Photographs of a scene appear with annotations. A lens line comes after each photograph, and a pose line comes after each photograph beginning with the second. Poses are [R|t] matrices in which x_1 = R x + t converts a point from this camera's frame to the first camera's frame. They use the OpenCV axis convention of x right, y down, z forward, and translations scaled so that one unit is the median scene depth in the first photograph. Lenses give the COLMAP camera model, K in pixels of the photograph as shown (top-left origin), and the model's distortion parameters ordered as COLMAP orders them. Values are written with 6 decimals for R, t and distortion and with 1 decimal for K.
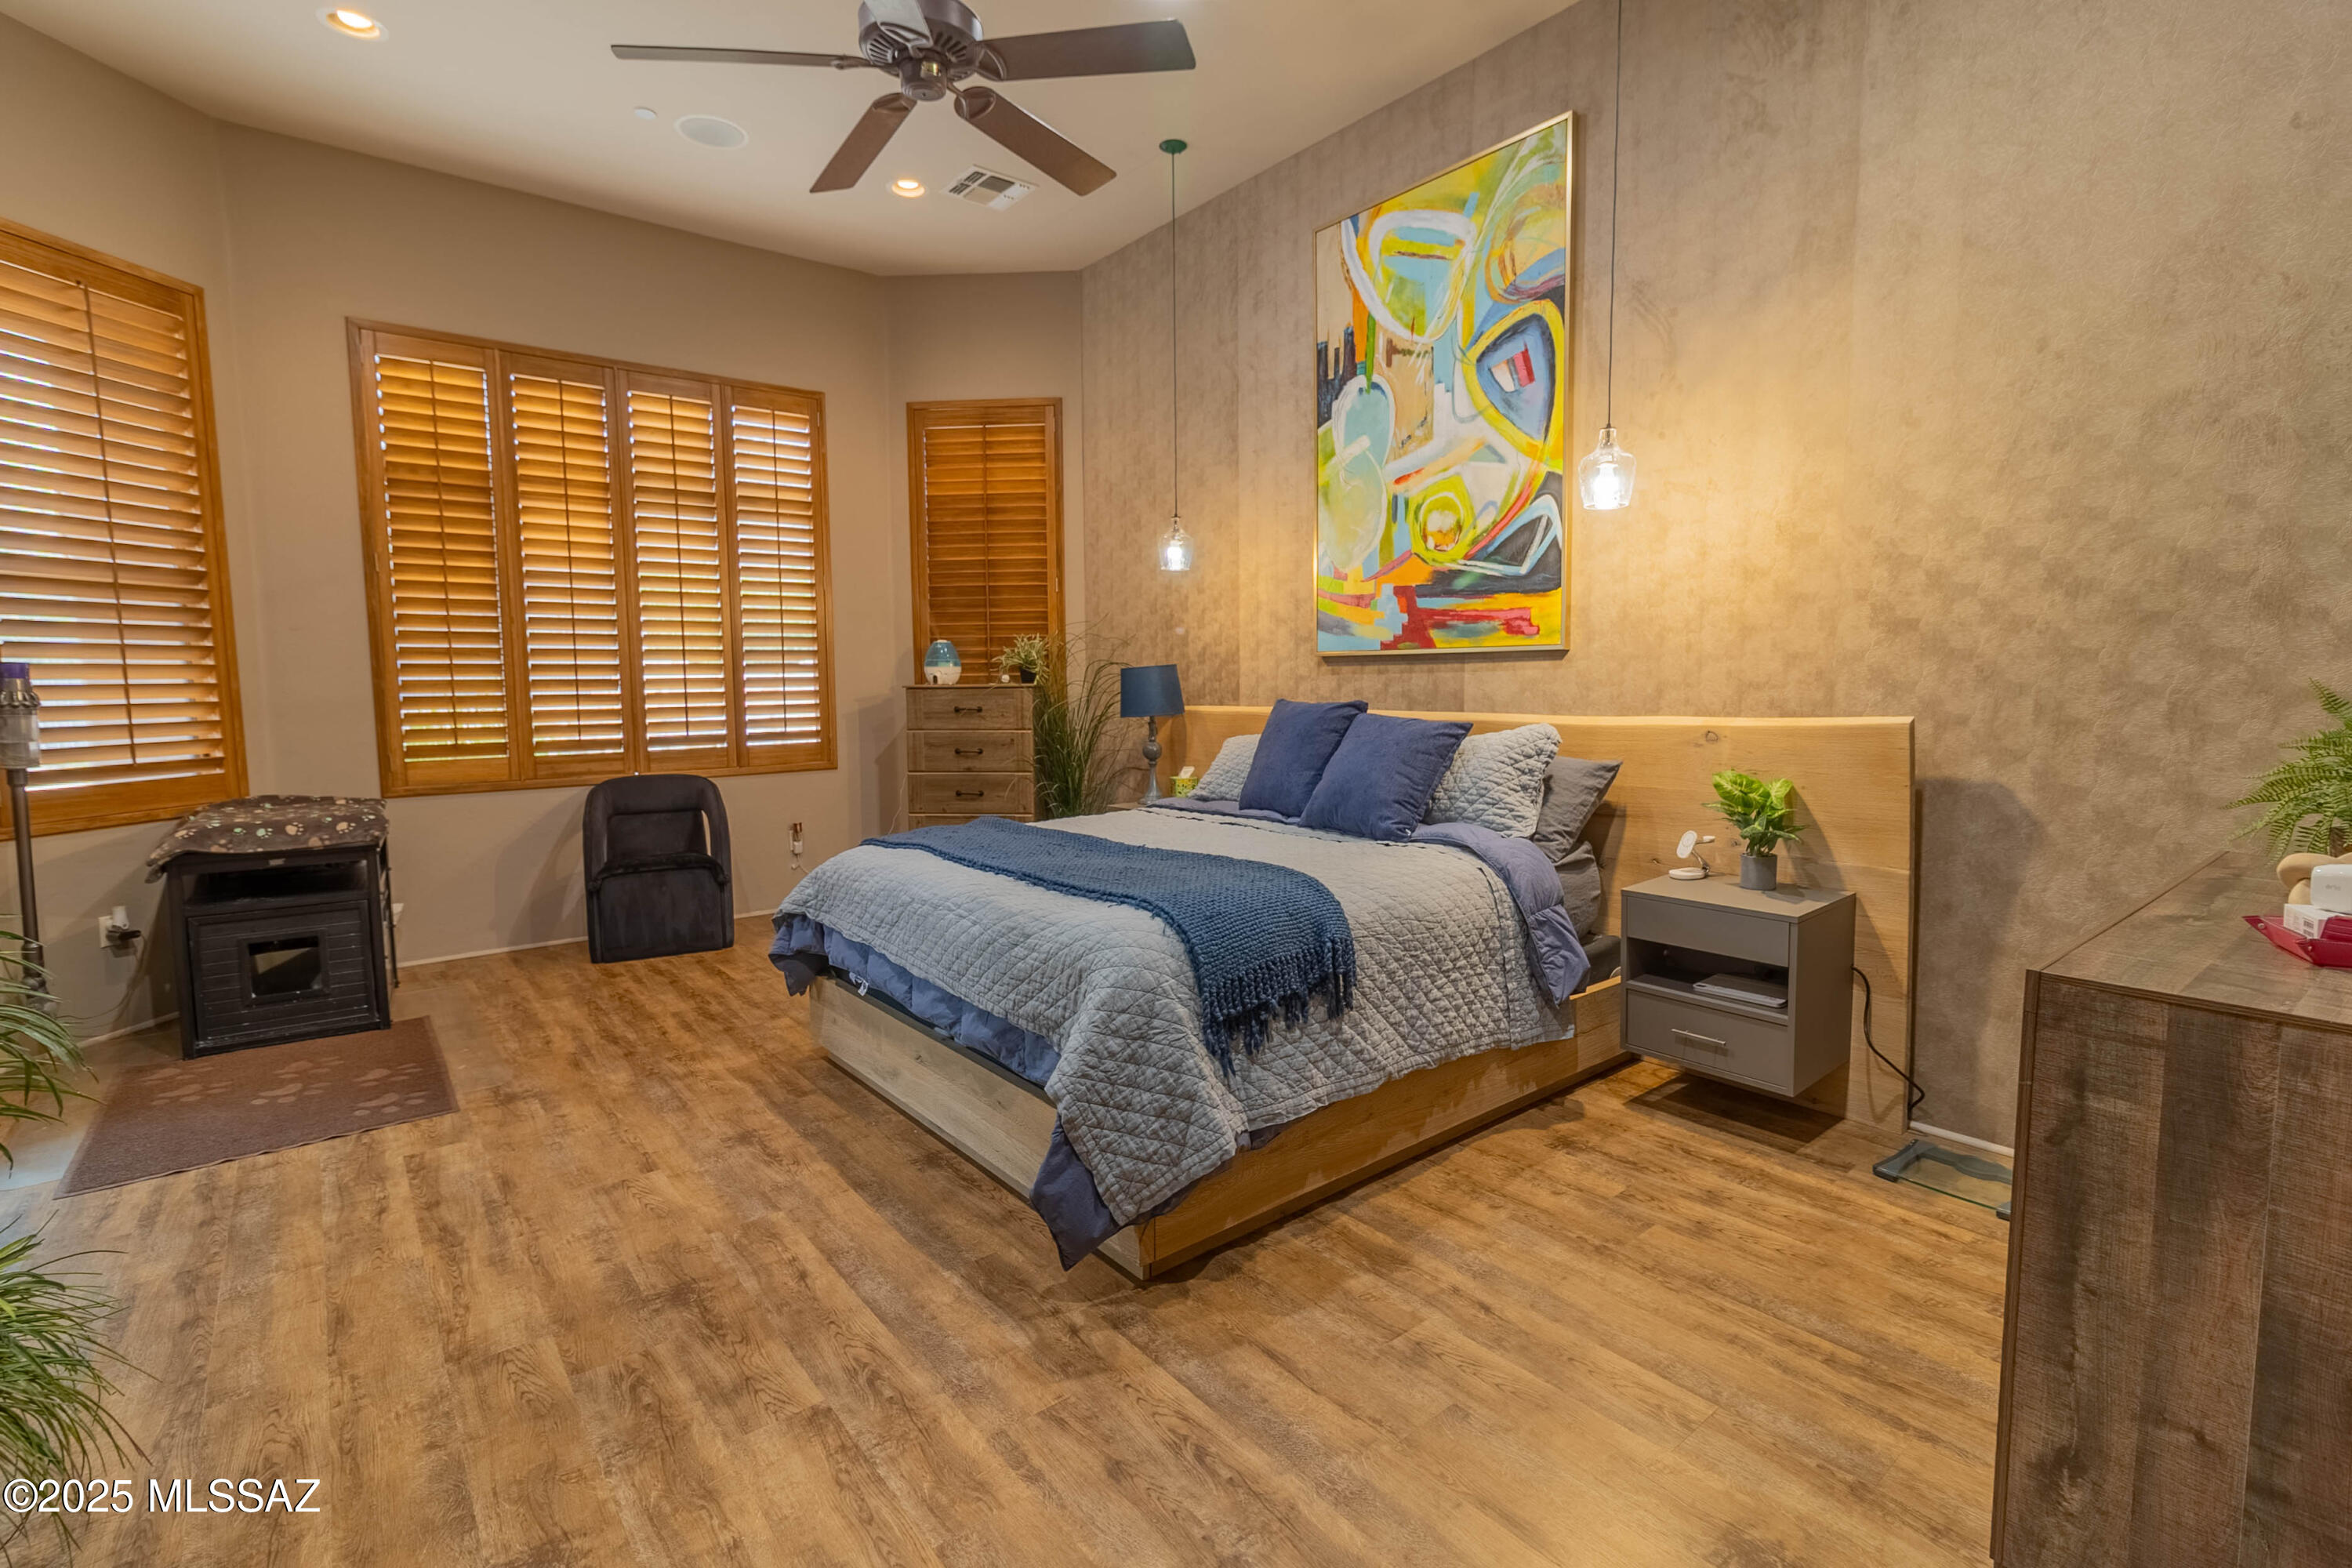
lens RADIAL K [[1078.3, 0, 1186.9], [0, 1078.3, 777.4], [0, 0, 1]] dist [0.000755, 0.001101]
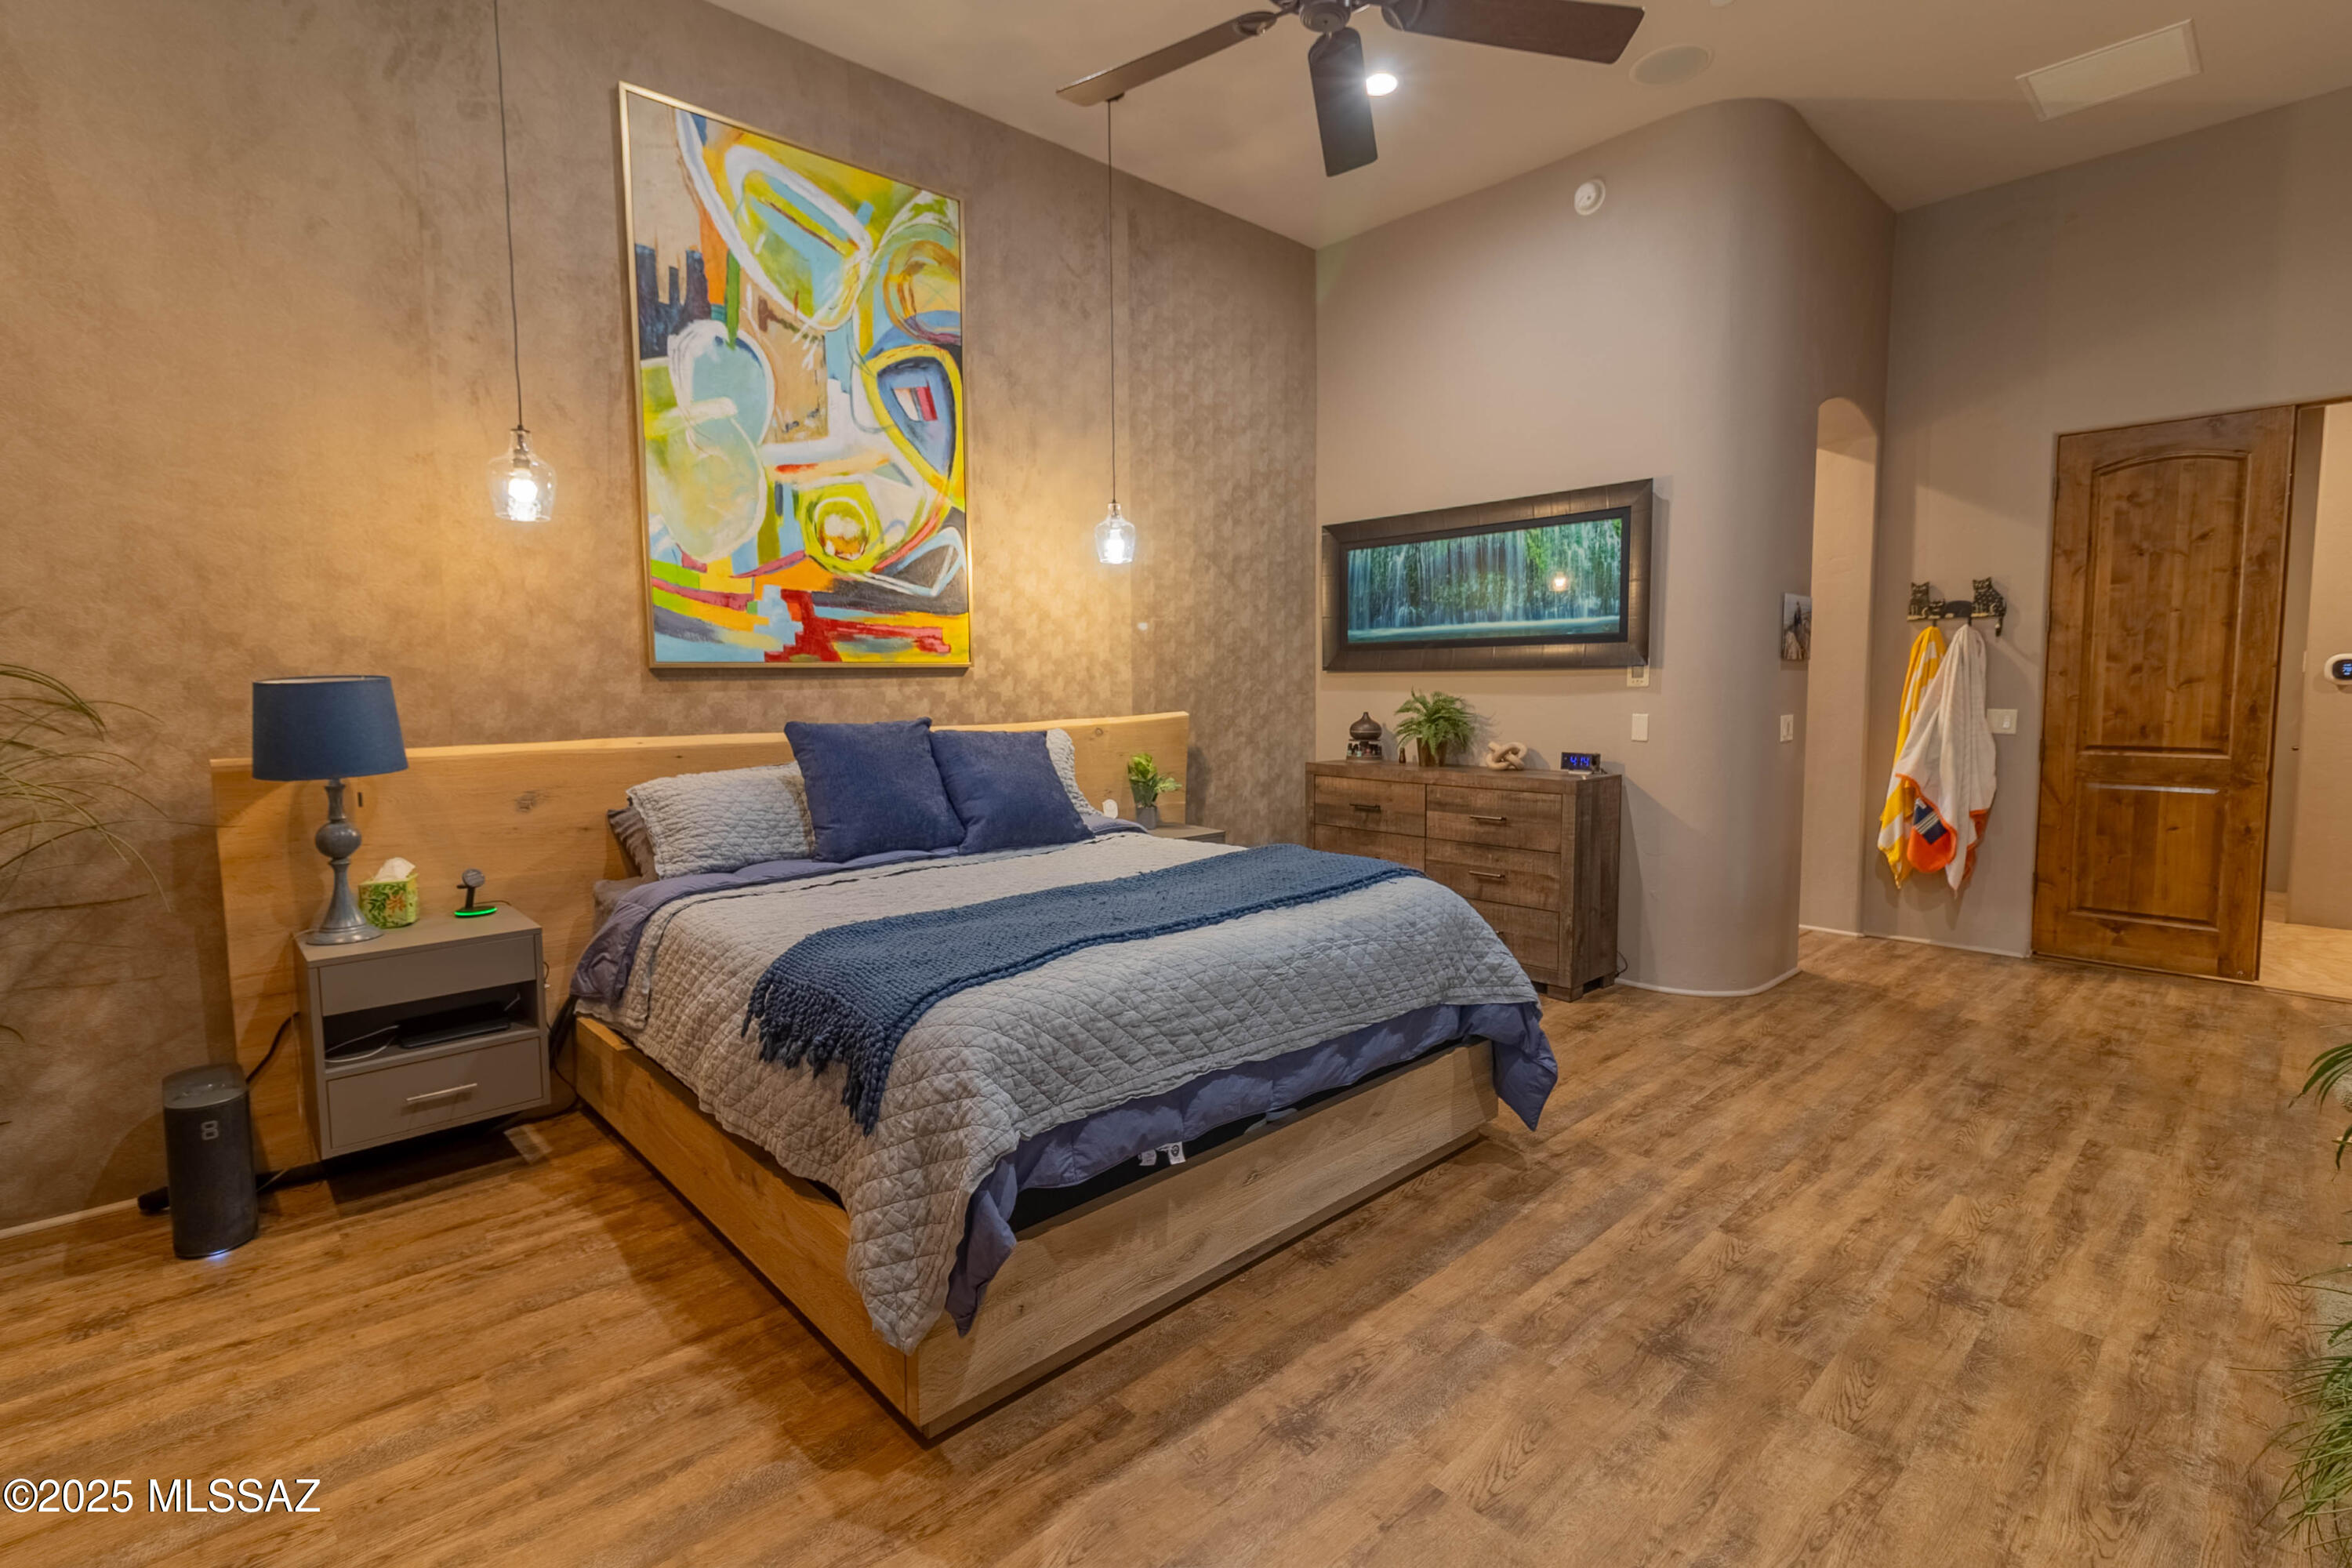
lens RADIAL K [[1078.3, 0, 1185.0], [0, 1078.3, 775.6], [0, 0, 1]] dist [0.000755, 0.001101]
pose [[-0.071030, -0.078767, 0.994359, -0.764905], [0.105714, 0.990669, 0.086026, -0.075472], [-0.991856, 0.111228, -0.062041, 0.817173]]
